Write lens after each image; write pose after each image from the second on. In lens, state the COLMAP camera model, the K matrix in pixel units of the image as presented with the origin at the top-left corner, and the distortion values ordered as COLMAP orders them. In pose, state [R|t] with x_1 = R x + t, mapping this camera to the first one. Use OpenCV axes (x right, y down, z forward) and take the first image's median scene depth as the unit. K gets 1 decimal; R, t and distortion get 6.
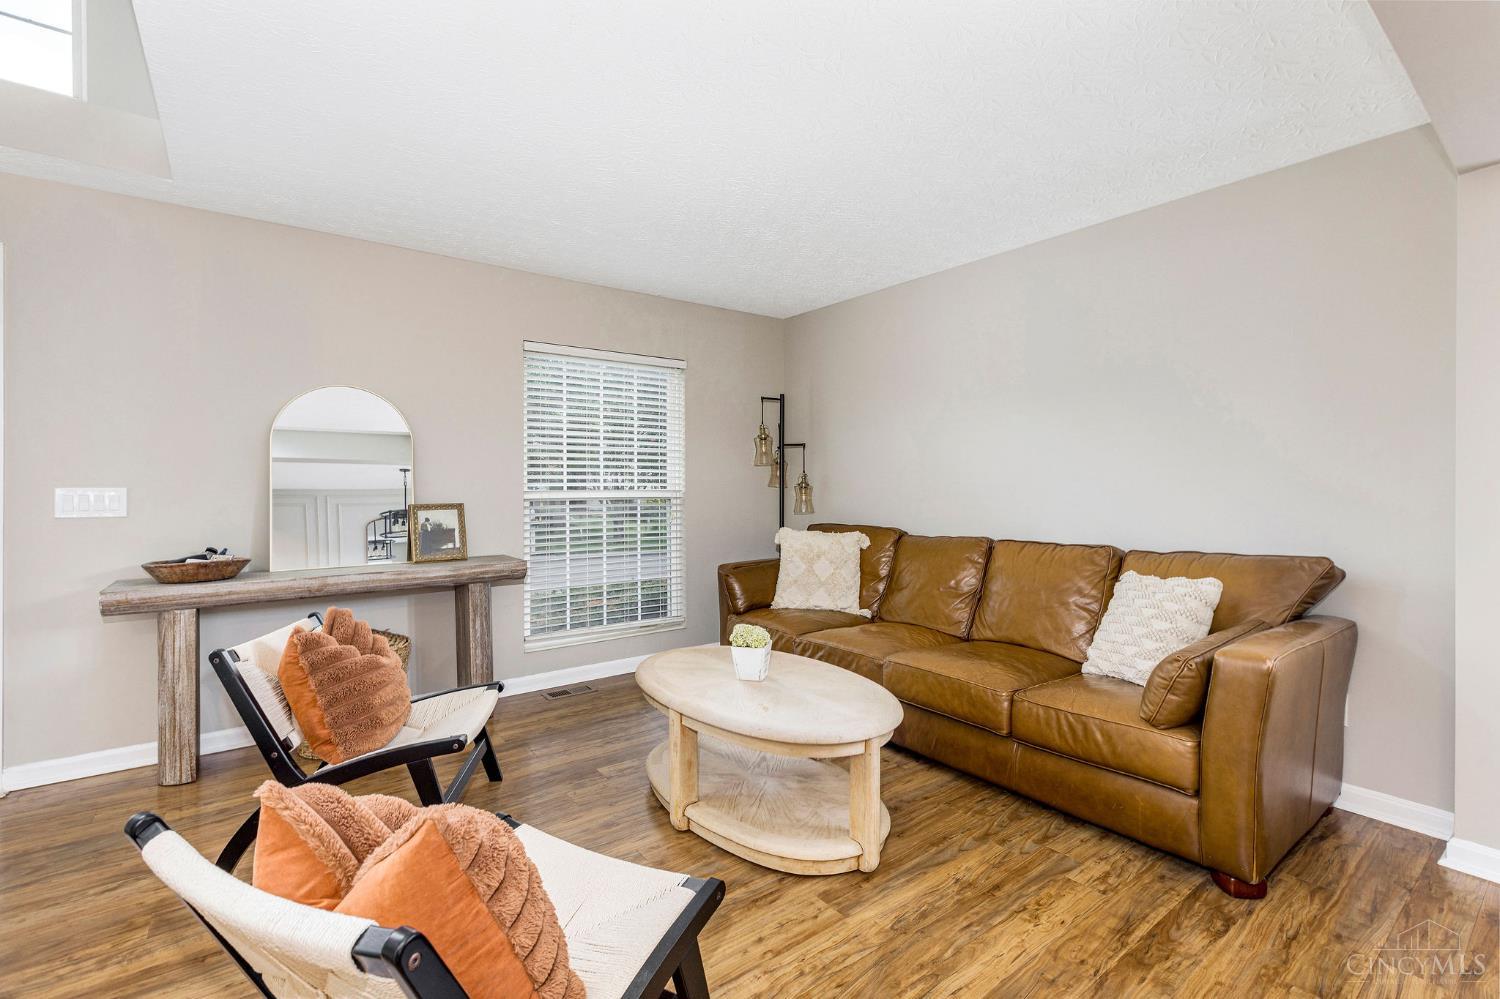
lens RADIAL K [[740.4, 0, 739.4], [0, 740.4, 502.7], [0, 0, 1]] dist [-0.000277, 0.000183]
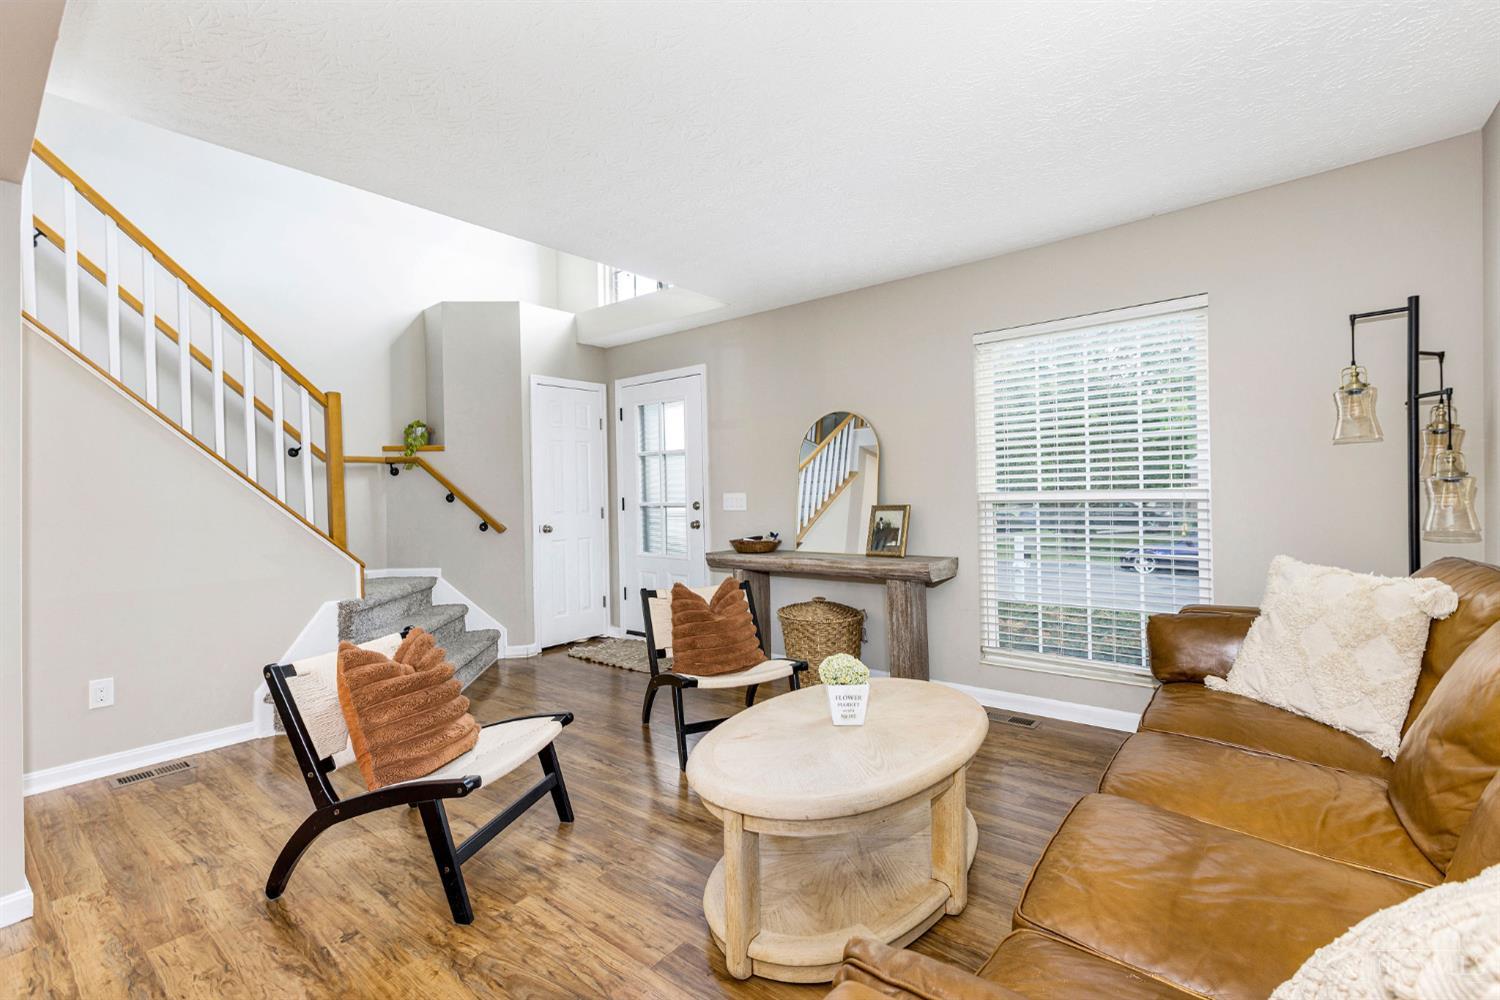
lens RADIAL K [[740.4, 0, 739.4], [0, 740.4, 503.2], [0, 0, 1]] dist [-0.000277, 0.000183]
pose [[0.134236, 0.009370, -0.990905, 0.595170], [-0.000503, 0.999956, 0.009387, -0.010553], [0.990949, -0.000762, 0.134234, 0.557349]]
